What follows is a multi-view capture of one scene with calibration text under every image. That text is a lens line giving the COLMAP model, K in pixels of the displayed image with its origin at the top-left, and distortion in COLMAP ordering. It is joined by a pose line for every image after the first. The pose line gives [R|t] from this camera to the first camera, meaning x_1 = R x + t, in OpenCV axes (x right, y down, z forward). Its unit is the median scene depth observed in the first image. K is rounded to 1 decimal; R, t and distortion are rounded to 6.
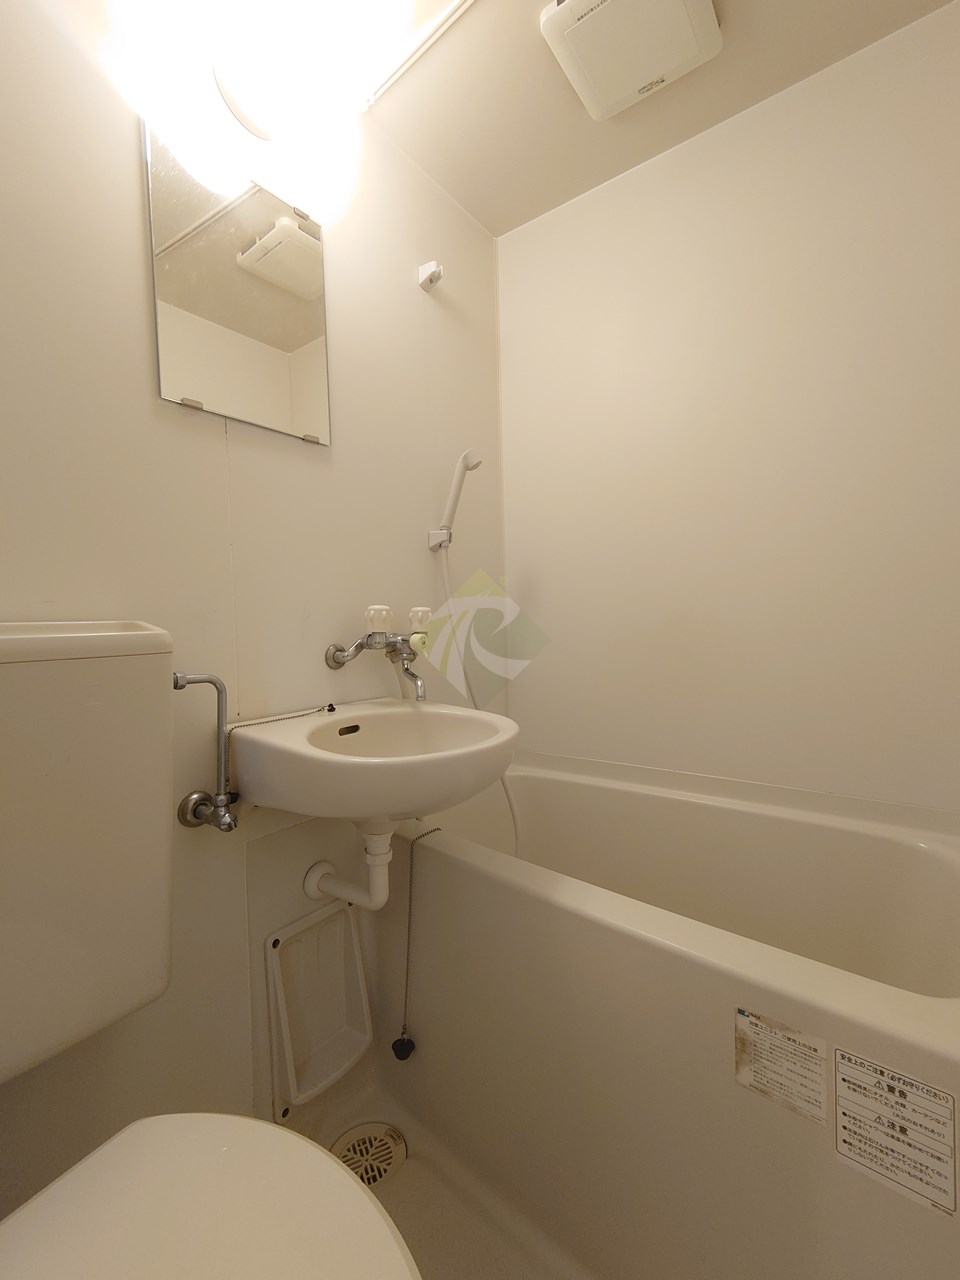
lens RADIAL K [[552.6, 0, 476.2], [0, 552.6, 641.1], [0, 0, 1]] dist [-0.000552, 0.000077]
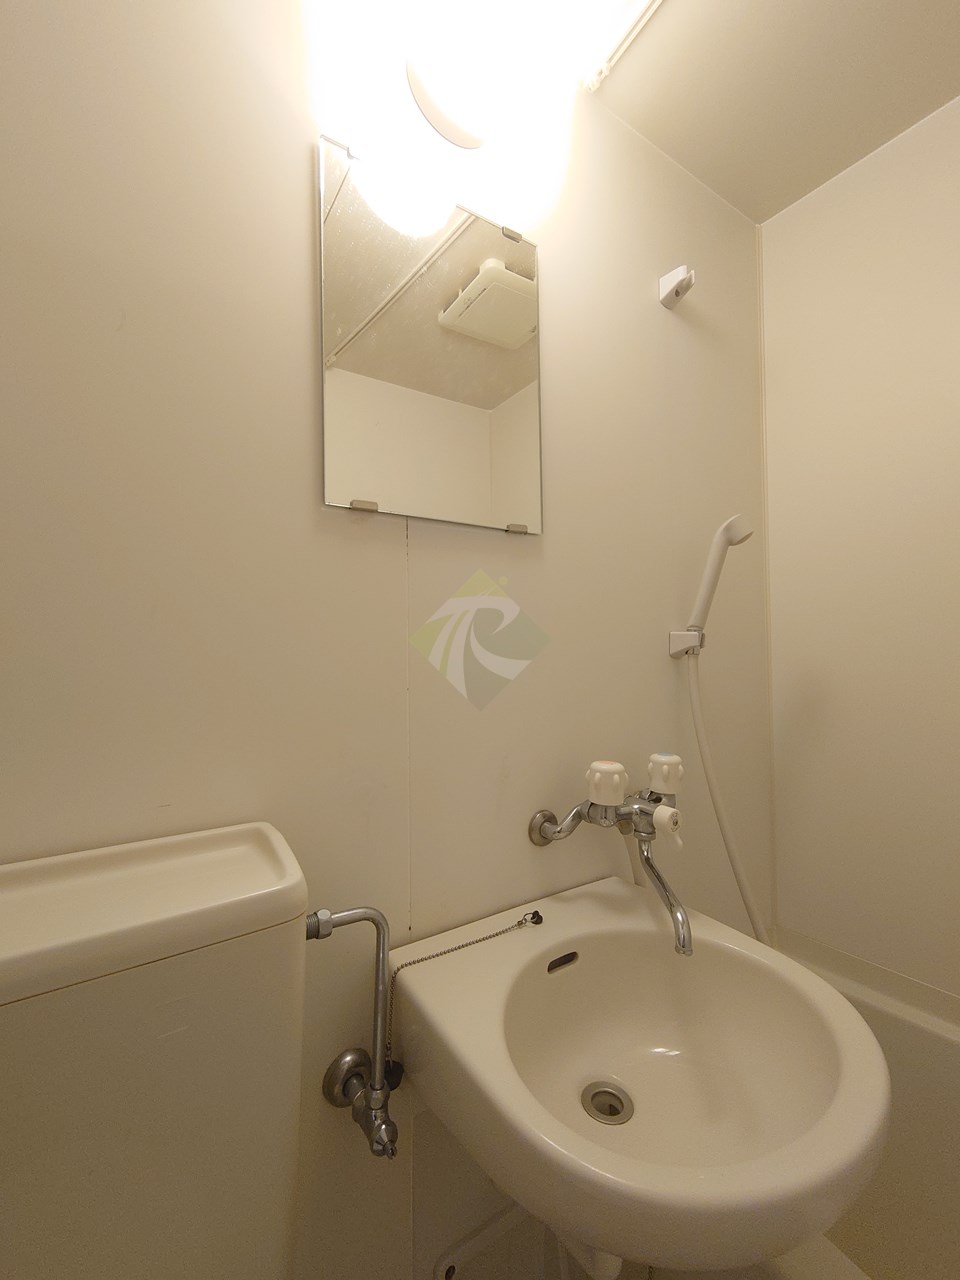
lens RADIAL K [[548.3, 0, 475.0], [0, 548.3, 642.3], [0, 0, 1]] dist [0.001361, -0.000616]
pose [[0.941895, 0.008864, -0.335790, -0.108777], [-0.027210, 0.998380, -0.049971, -0.182436], [0.334804, 0.056205, 0.940610, 0.314964]]
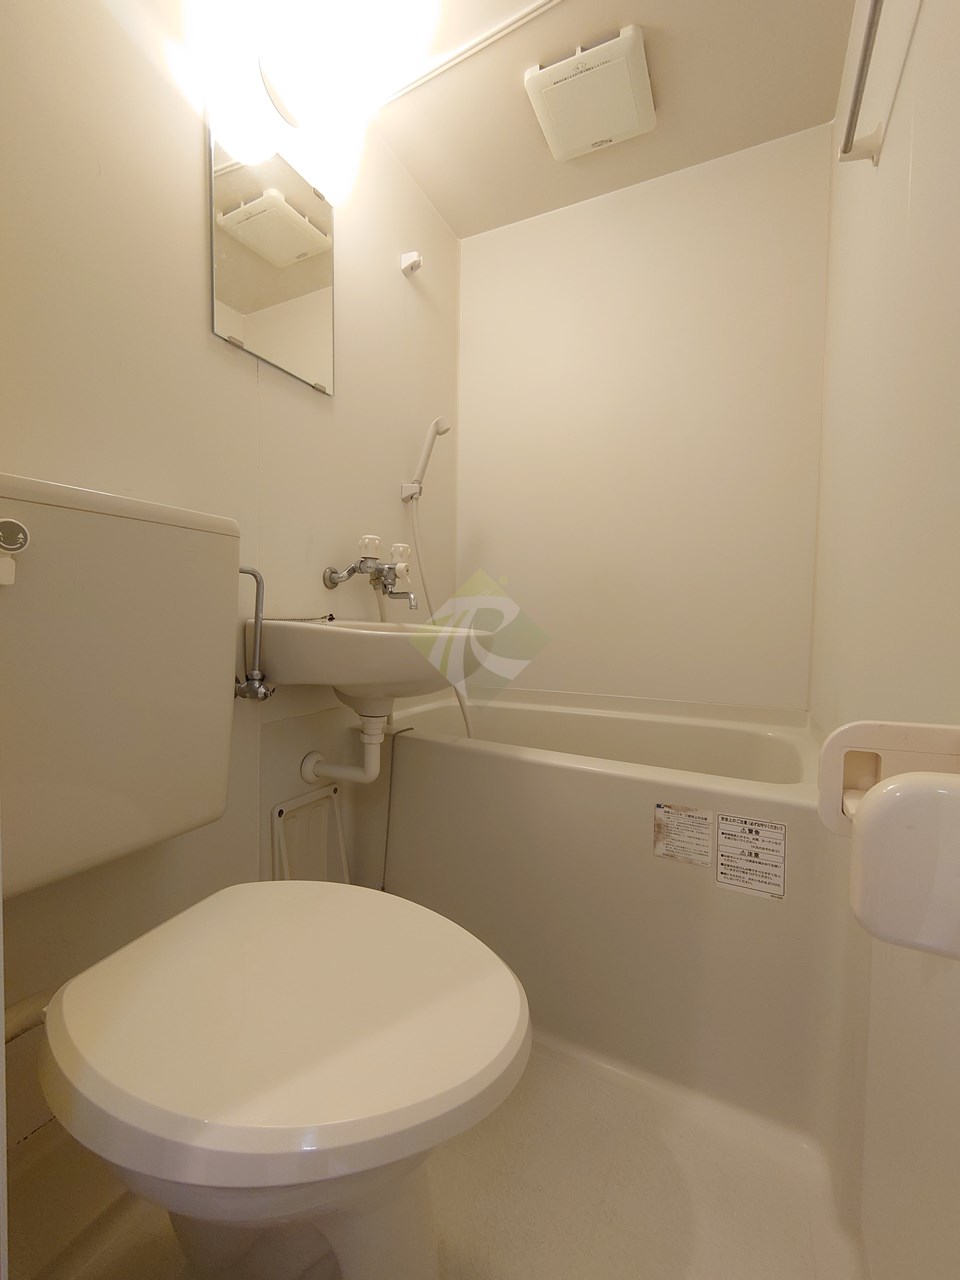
lens RADIAL K [[552.6, 0, 476.2], [0, 552.6, 641.1], [0, 0, 1]] dist [-0.000552, 0.000077]
pose [[0.982136, 0.033211, 0.185219, -0.175247], [-0.033562, 0.999436, -0.001240, 0.161928], [-0.185156, -0.004999, 0.982696, -0.215005]]
